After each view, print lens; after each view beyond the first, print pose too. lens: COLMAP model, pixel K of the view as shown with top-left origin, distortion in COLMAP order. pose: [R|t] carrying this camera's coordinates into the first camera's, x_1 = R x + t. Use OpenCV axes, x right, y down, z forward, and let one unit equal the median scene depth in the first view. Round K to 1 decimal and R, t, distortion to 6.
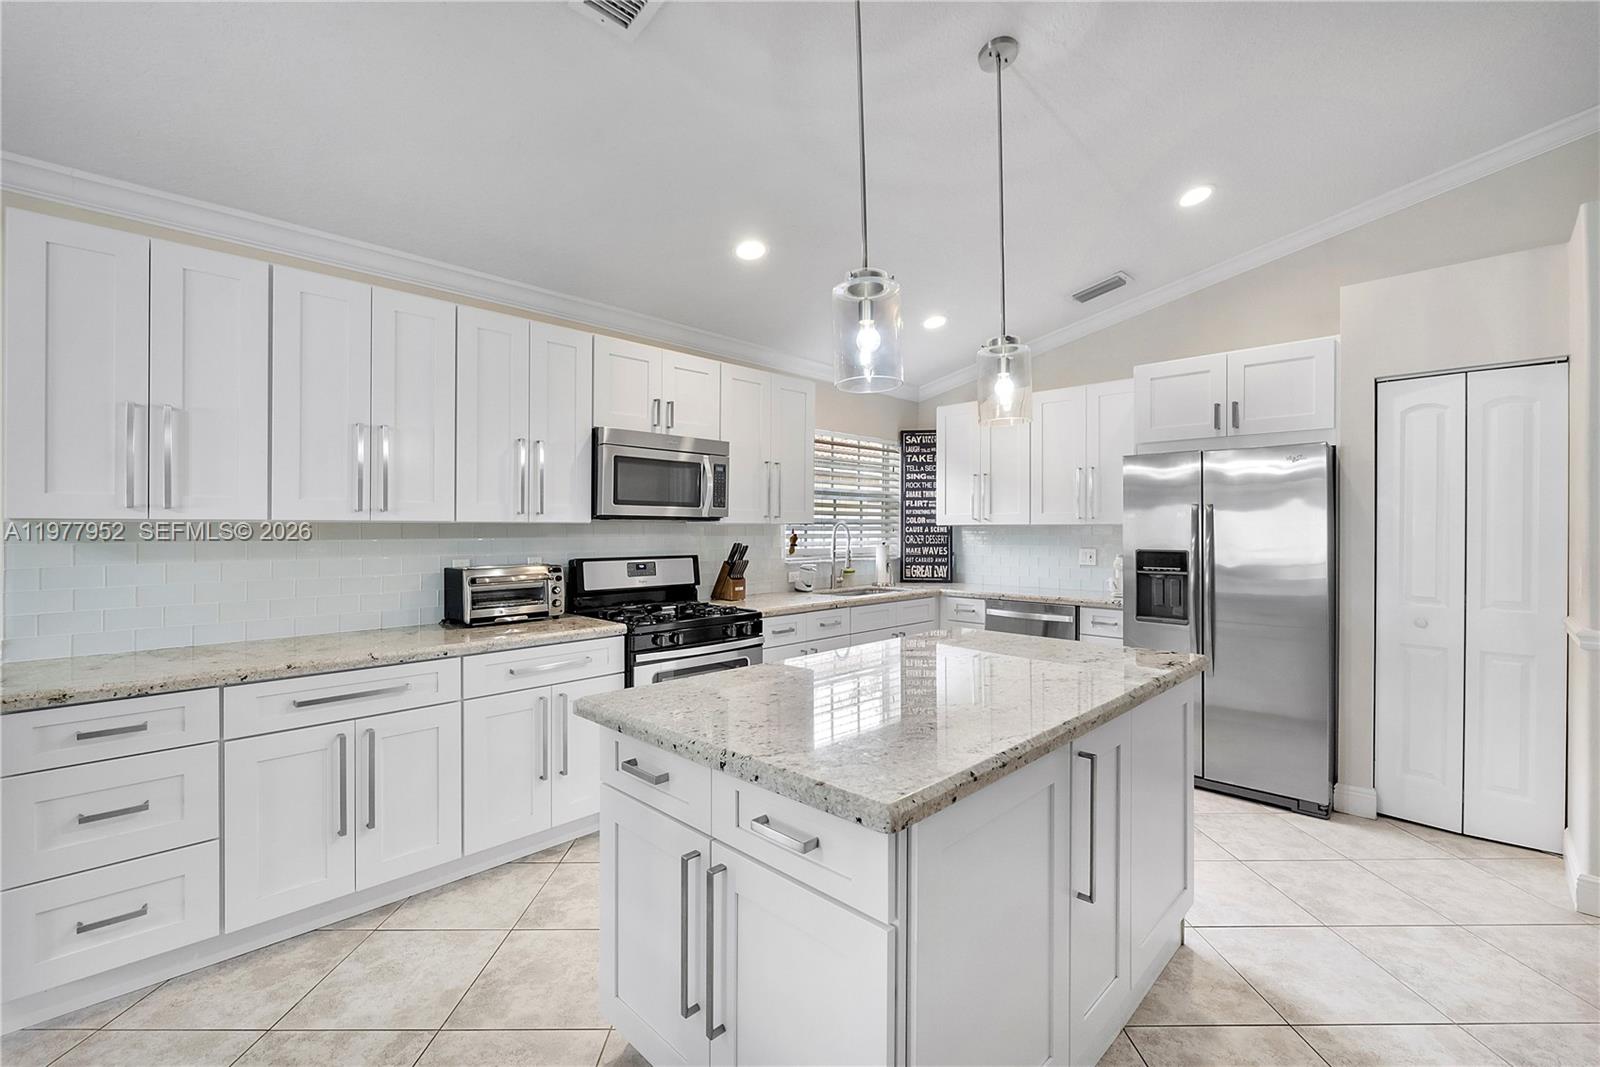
lens RADIAL K [[680.3, 0, 801.0], [0, 680.3, 529.3], [0, 0, 1]] dist [-0.007482, 0.000257]
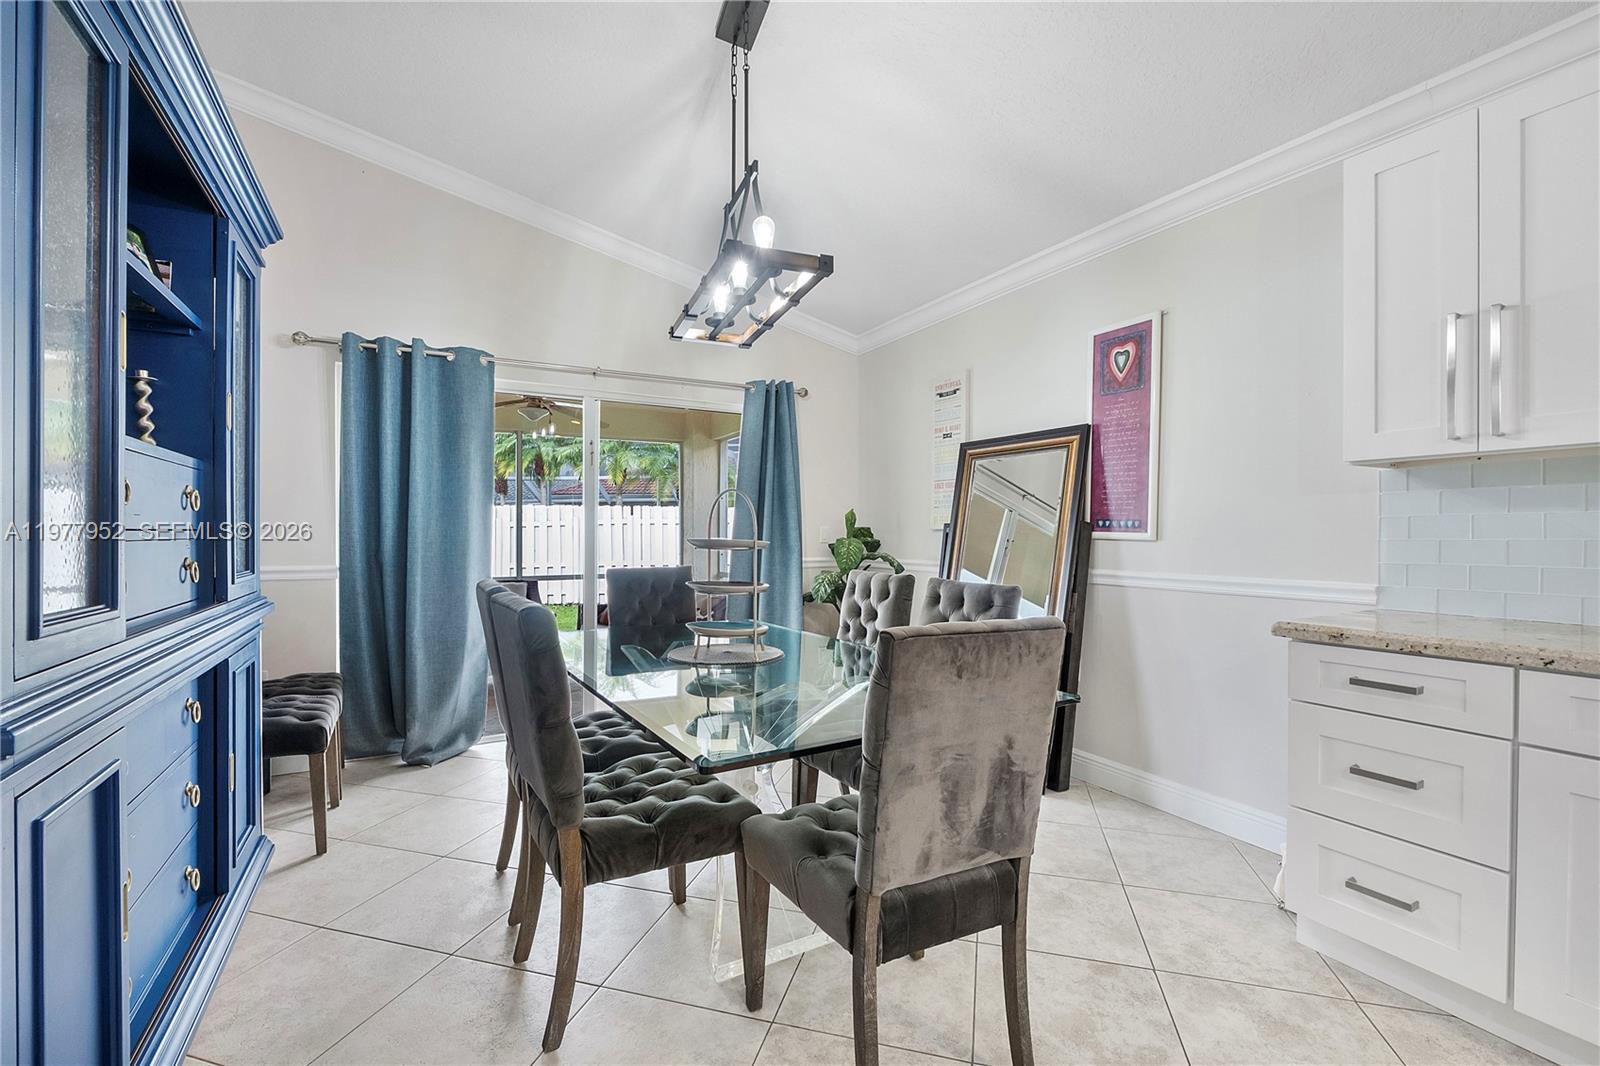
lens RADIAL K [[680.3, 0, 797.9], [0, 680.3, 535.0], [0, 0, 1]] dist [-0.007482, 0.000257]
pose [[-0.276073, 0.001398, -0.961136, 0.025657], [-0.003105, 0.999992, 0.002346, 0.045364], [0.961132, 0.003632, -0.276067, 0.227452]]
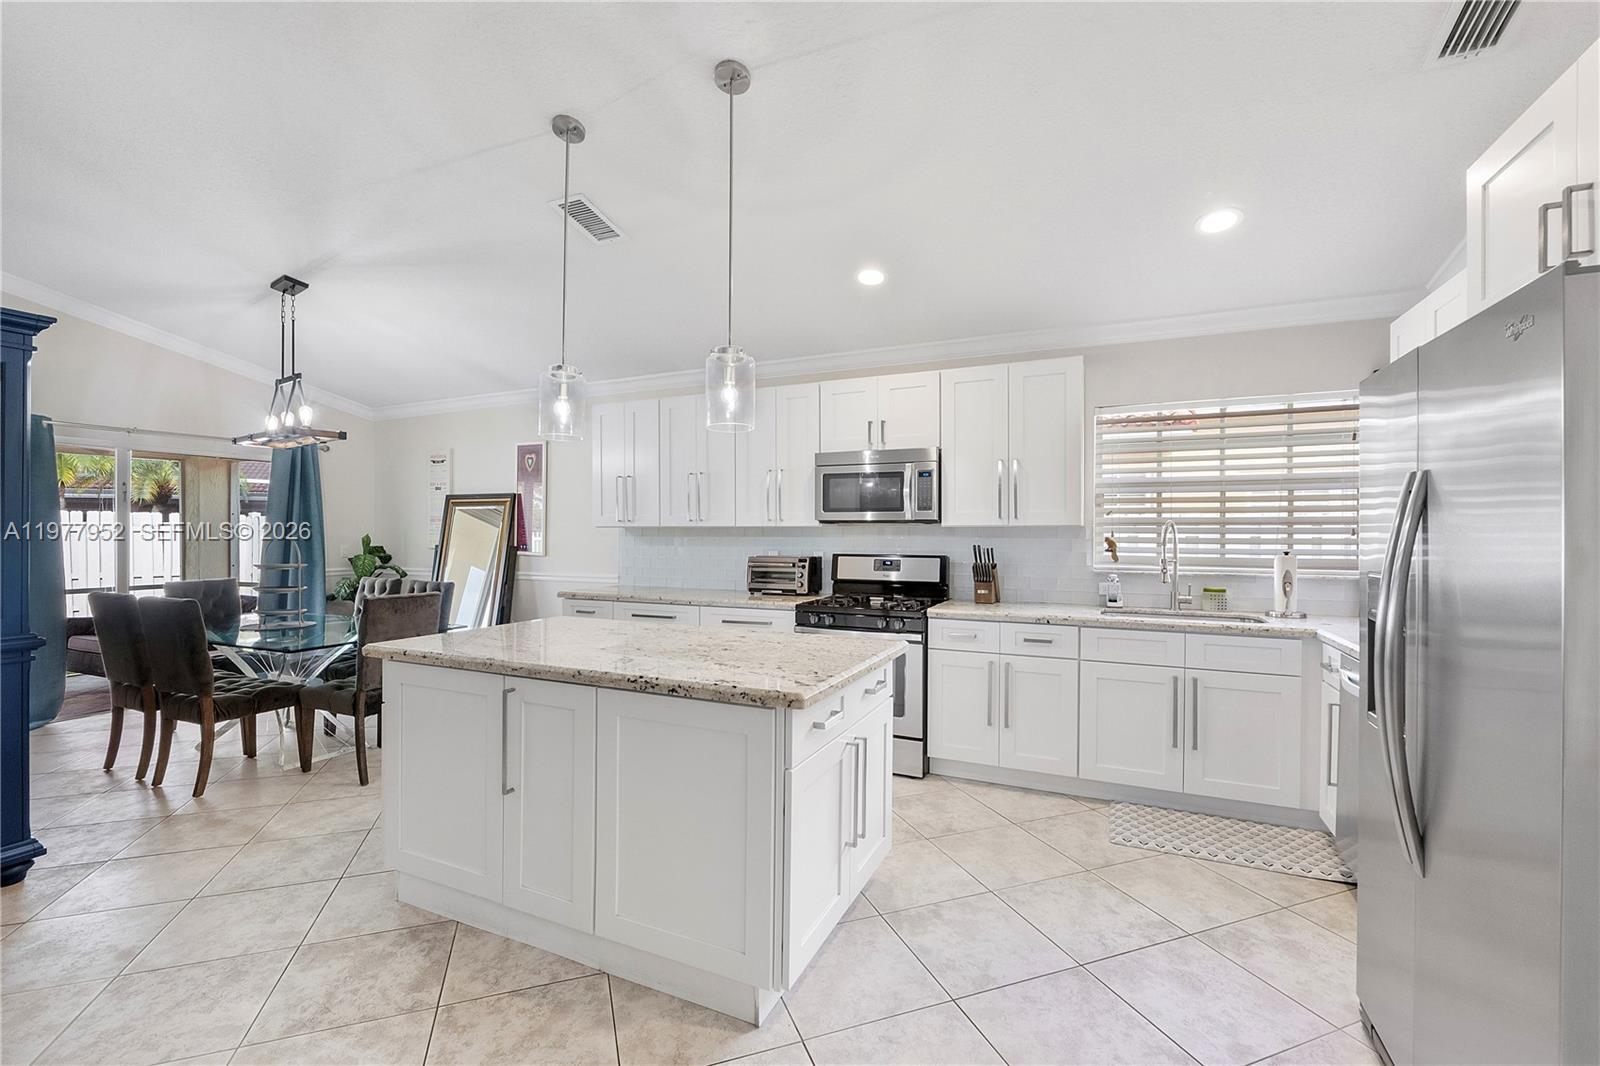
lens RADIAL K [[680.3, 0, 799.6], [0, 680.3, 536.6], [0, 0, 1]] dist [-0.007482, 0.000257]
pose [[0.338534, 0.005926, -0.940935, 0.724987], [-0.002456, 0.999982, 0.005414, 0.002872], [0.940951, 0.000478, 0.338543, 0.408281]]
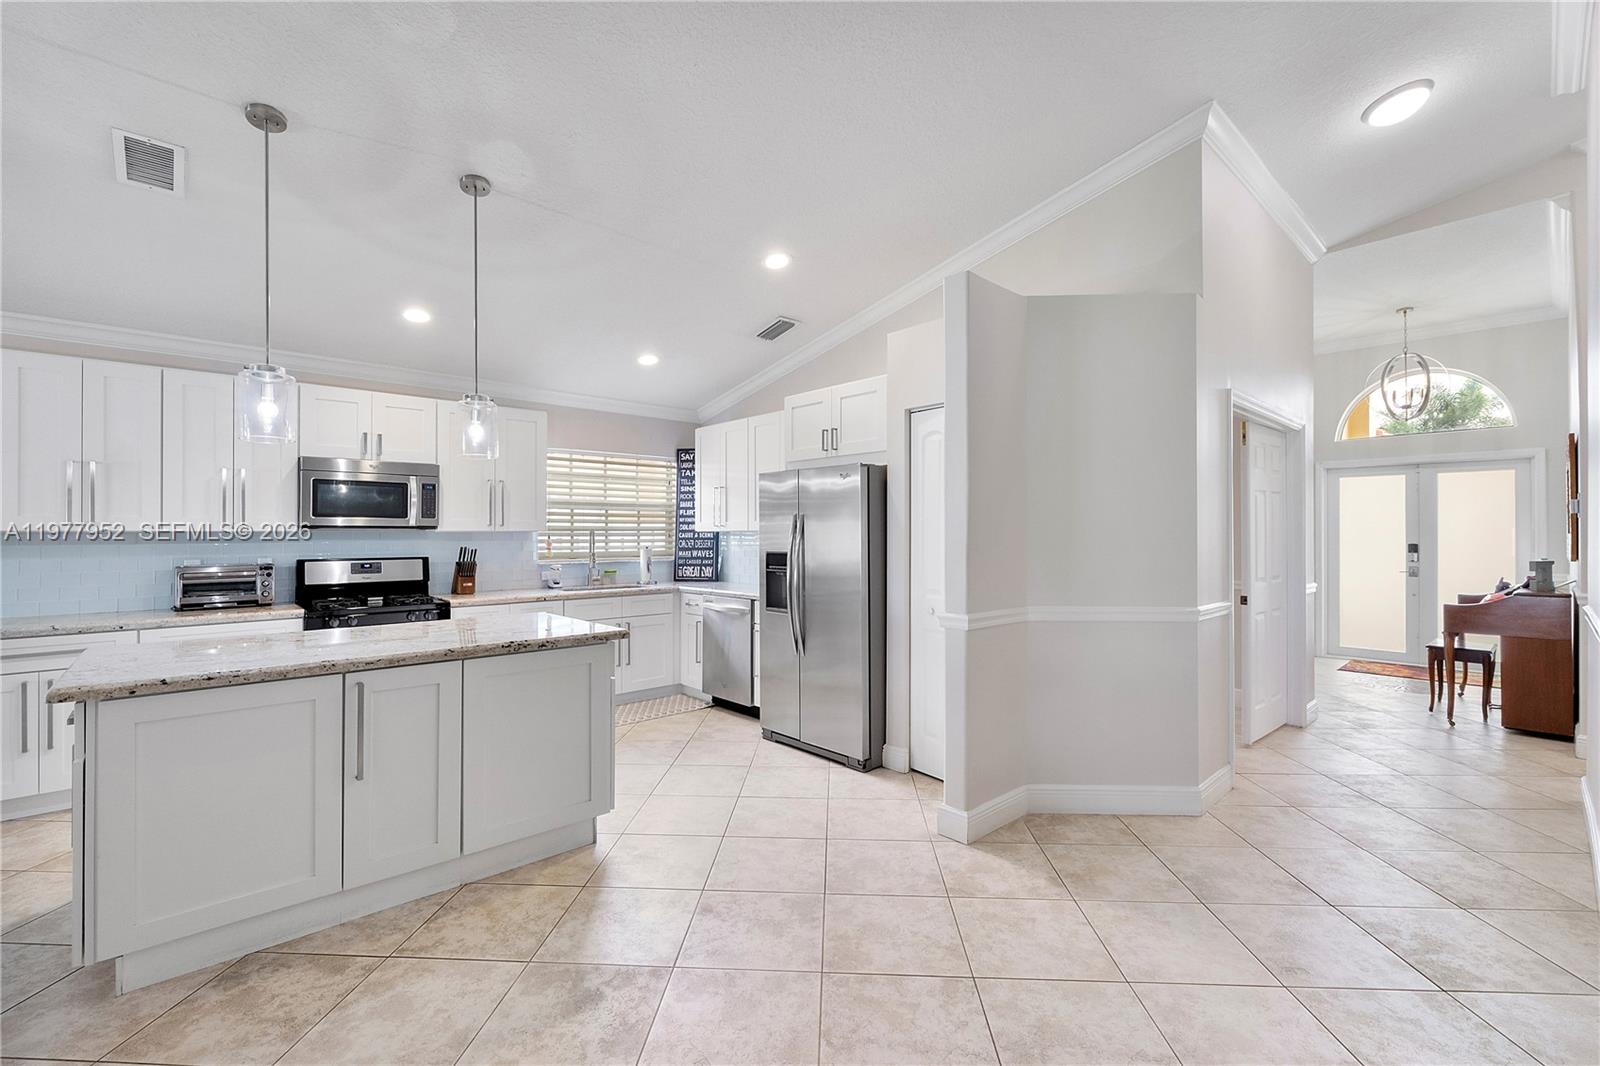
lens RADIAL K [[680.3, 0, 805.4], [0, 680.3, 530.9], [0, 0, 1]] dist [-0.007482, 0.000257]
pose [[0.998640, -0.003562, -0.052020, 0.560960], [0.003274, 0.999979, -0.005637, 0.000182], [0.052039, 0.005459, 0.998630, -0.176124]]
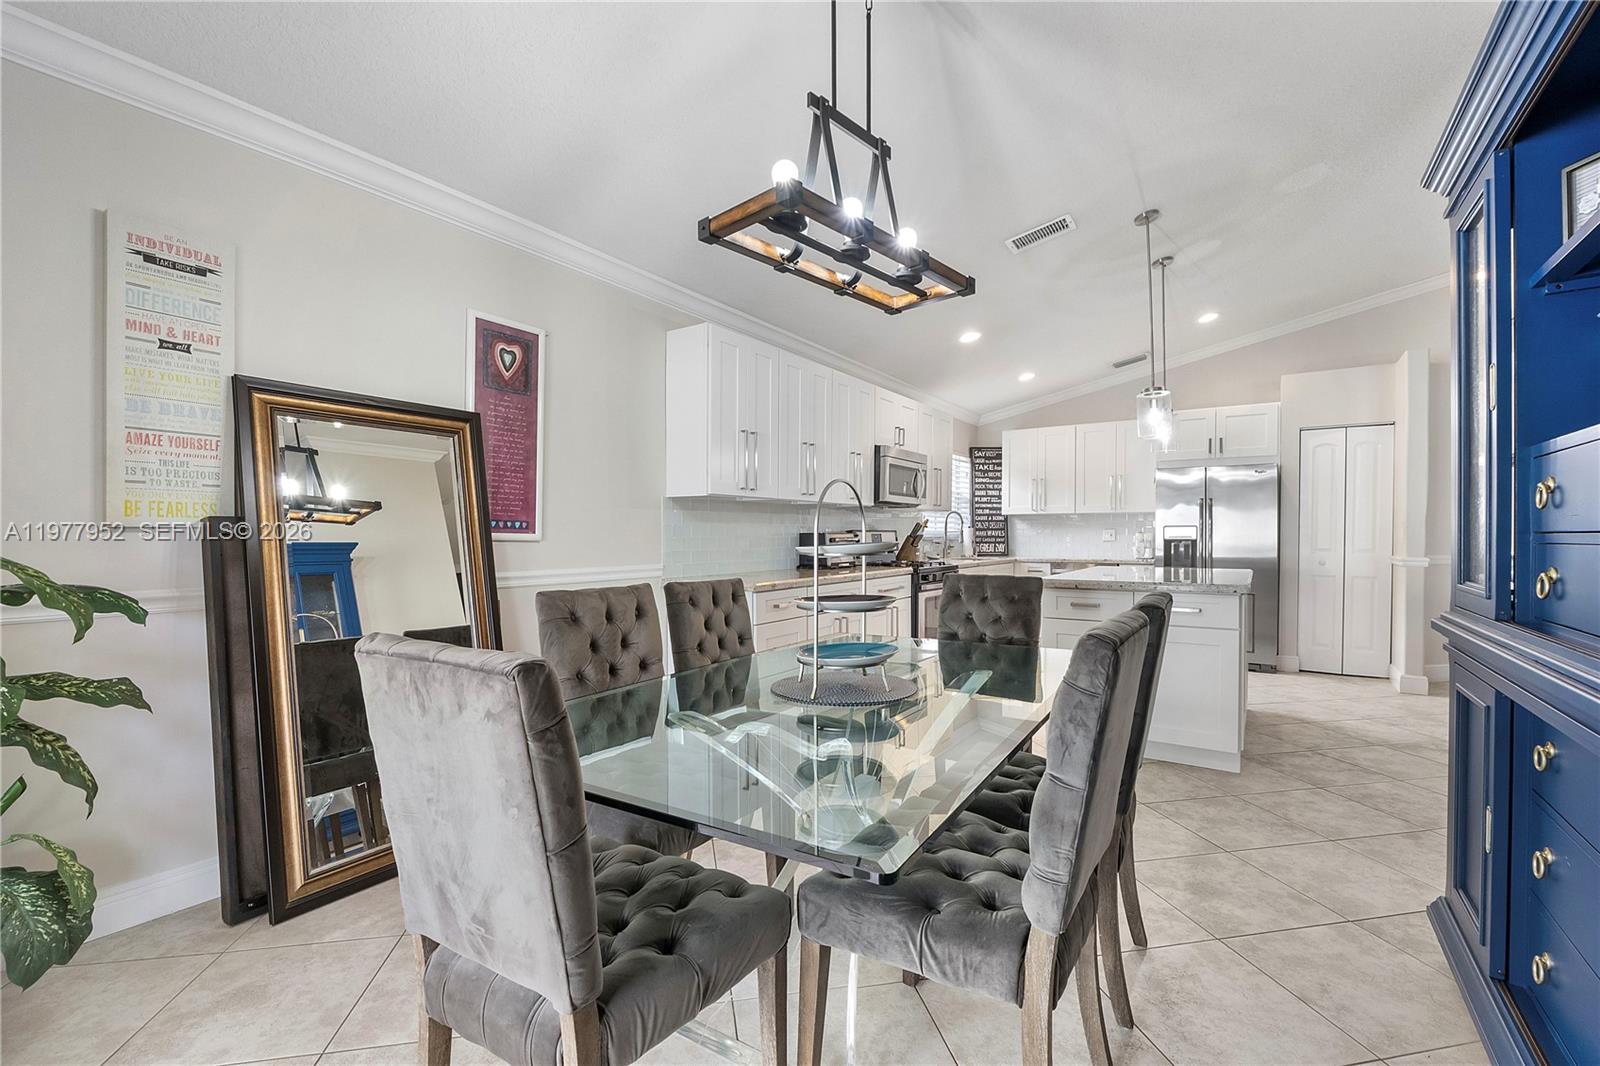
lens RADIAL K [[680.3, 0, 799.5], [0, 680.3, 543.8], [0, 0, 1]] dist [-0.007482, 0.000257]
pose [[0.983547, -0.003538, 0.180620, -0.598255], [0.001191, 0.999913, 0.013101, 0.045211], [-0.180650, -0.012670, 0.983466, -0.407351]]
